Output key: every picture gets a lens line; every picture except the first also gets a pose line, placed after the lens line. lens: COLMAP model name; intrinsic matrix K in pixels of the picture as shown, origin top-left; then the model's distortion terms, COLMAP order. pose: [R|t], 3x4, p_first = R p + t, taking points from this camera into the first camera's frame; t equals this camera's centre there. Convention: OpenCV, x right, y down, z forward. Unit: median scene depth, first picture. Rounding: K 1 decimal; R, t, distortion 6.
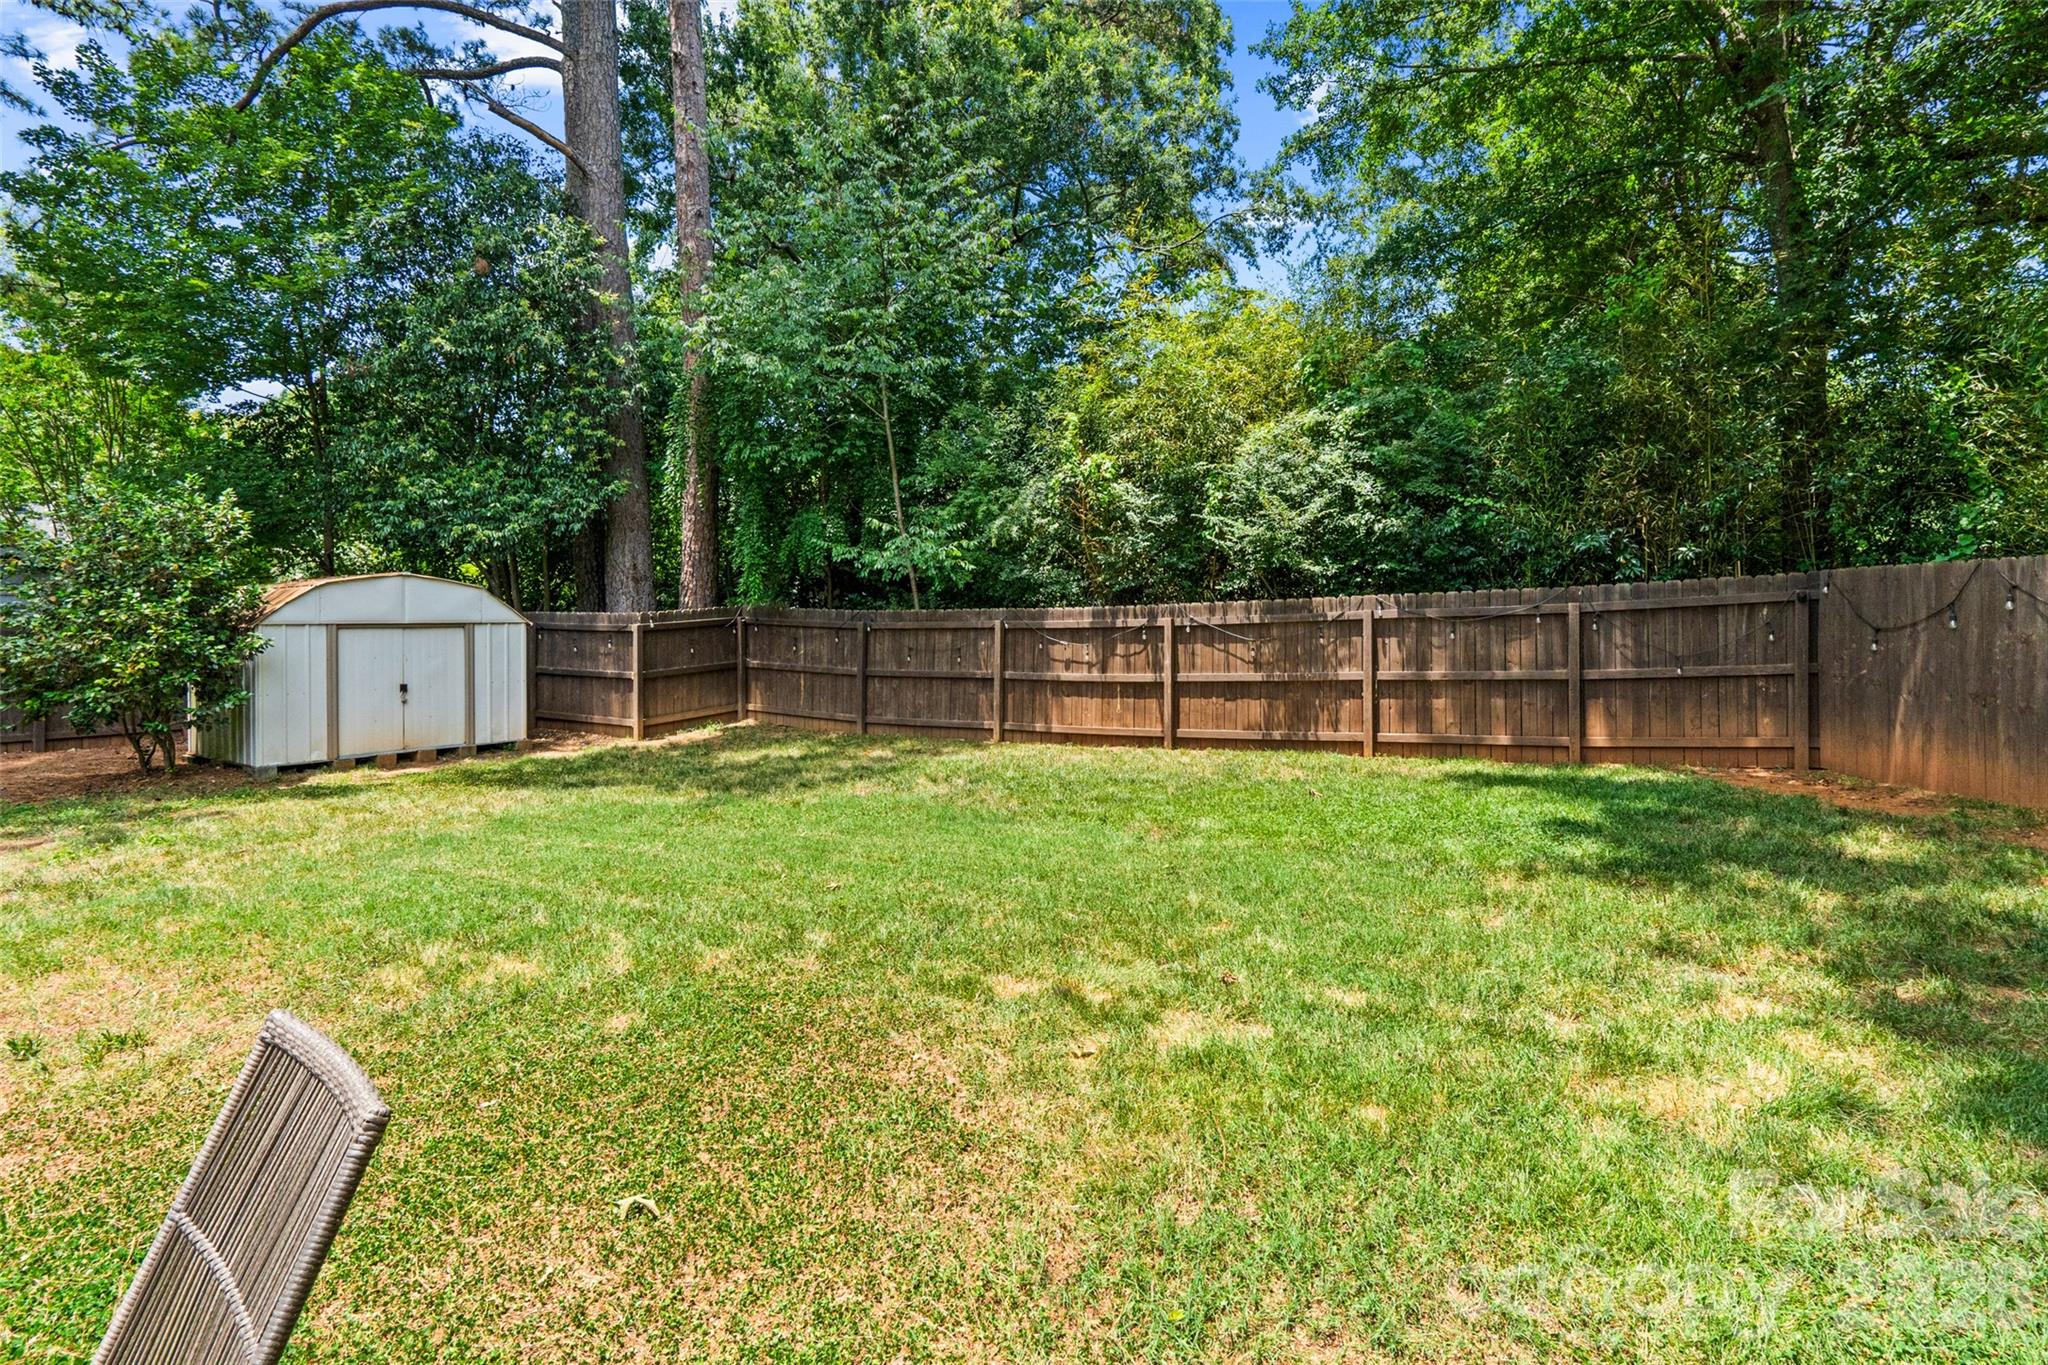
lens RADIAL K [[961.4, 0, 1057.5], [0, 961.4, 638.1], [0, 0, 1]] dist [0.000634, -0.001688]
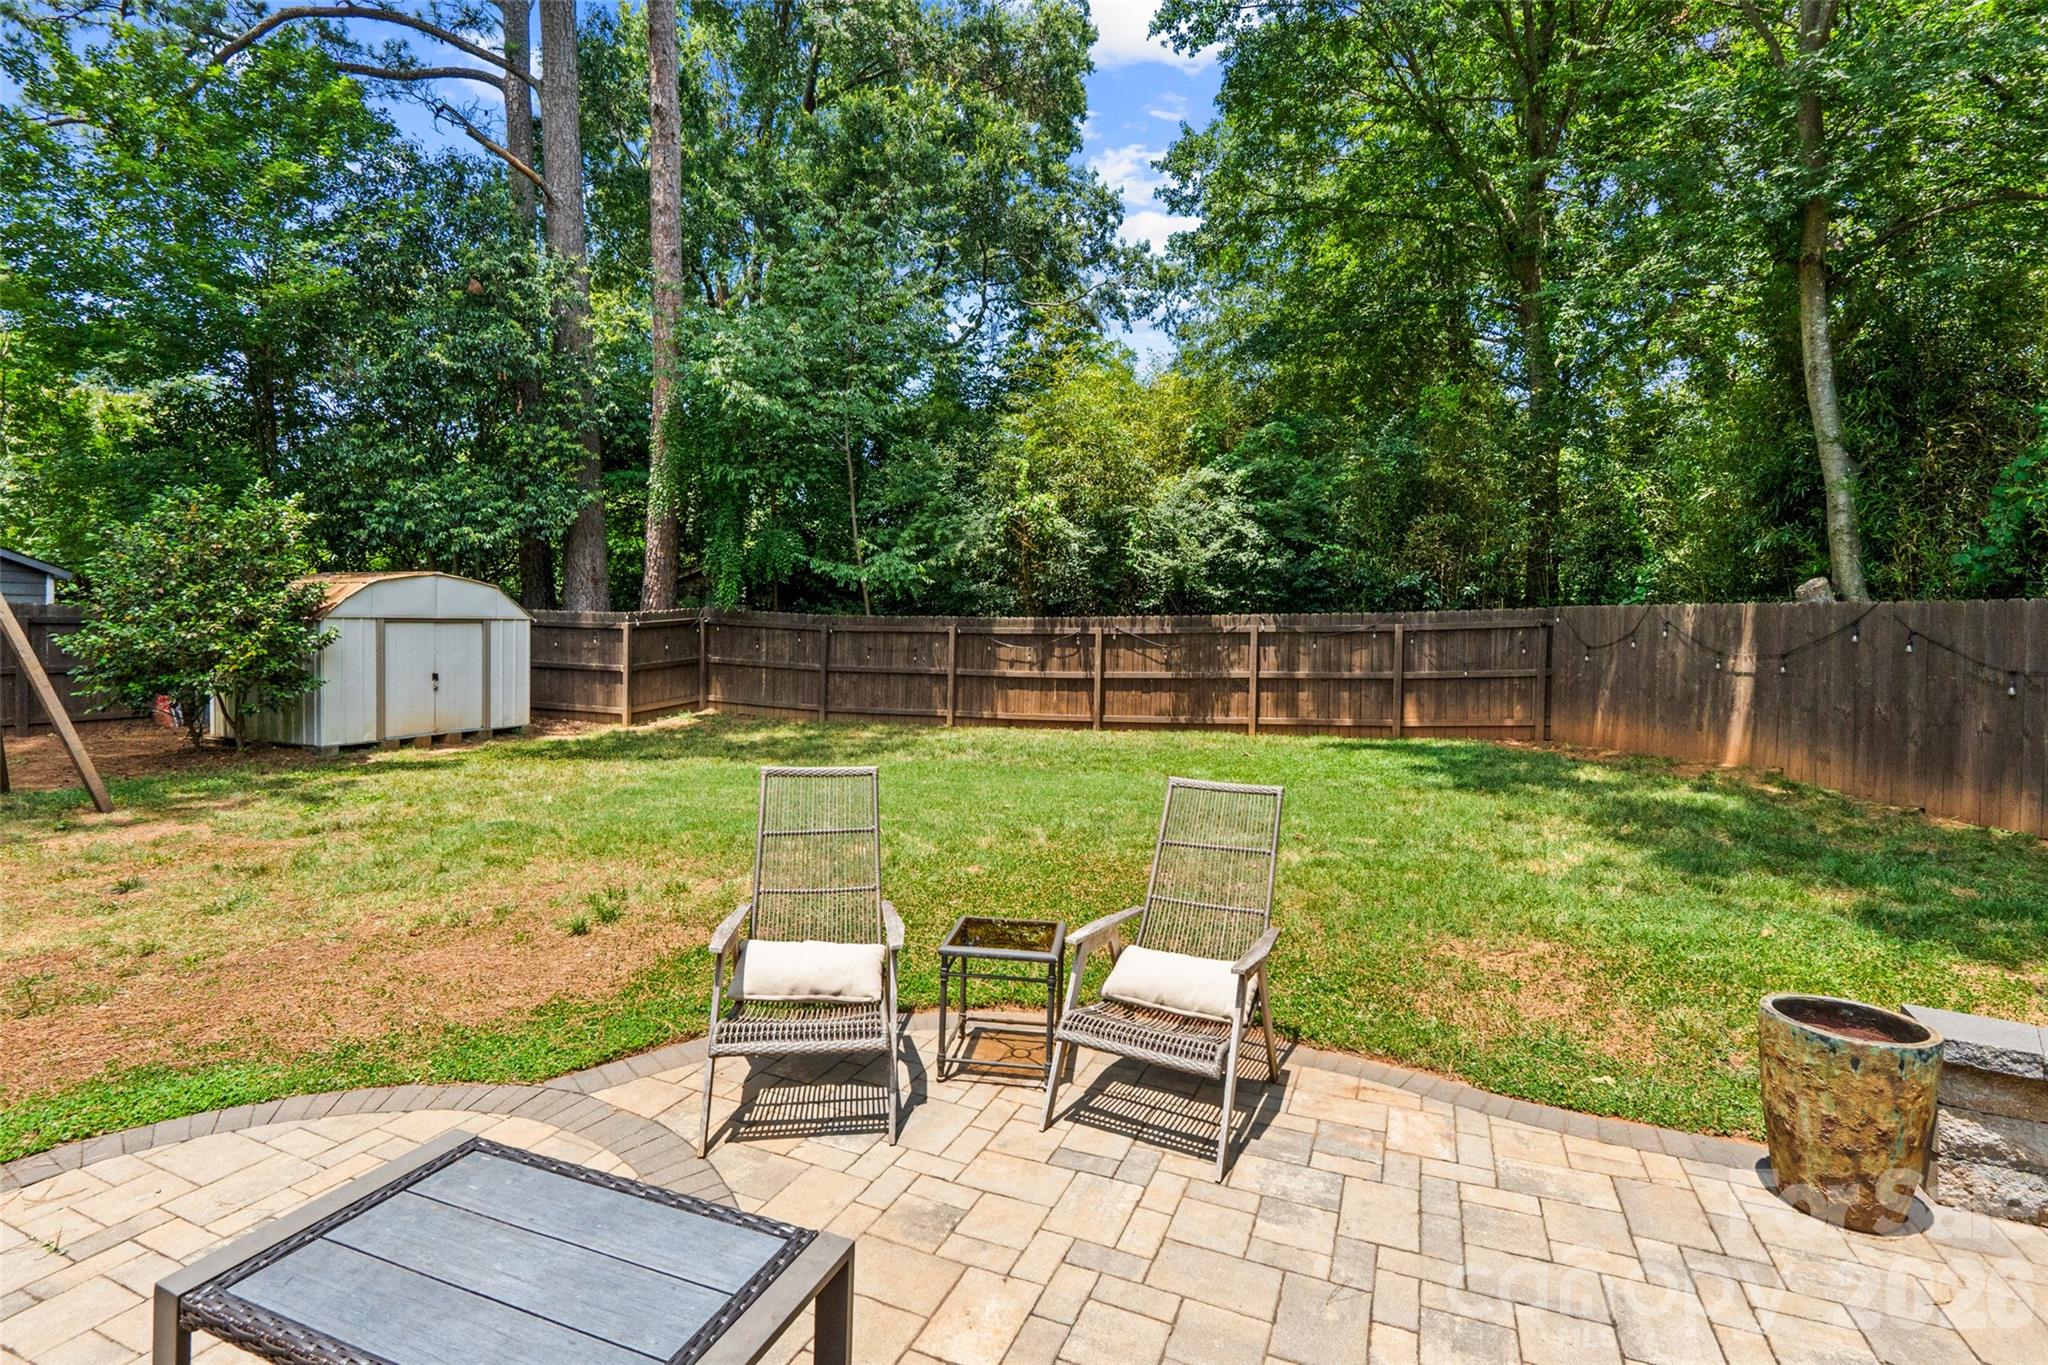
lens RADIAL K [[961.4, 0, 1023.4], [0, 961.4, 673.8], [0, 0, 1]] dist [0.000634, -0.001688]
pose [[0.978329, 0.010926, 0.206768, -0.241158], [-0.018078, 0.999301, 0.032730, -0.000115], [-0.206266, -0.035759, 0.977842, -0.219837]]
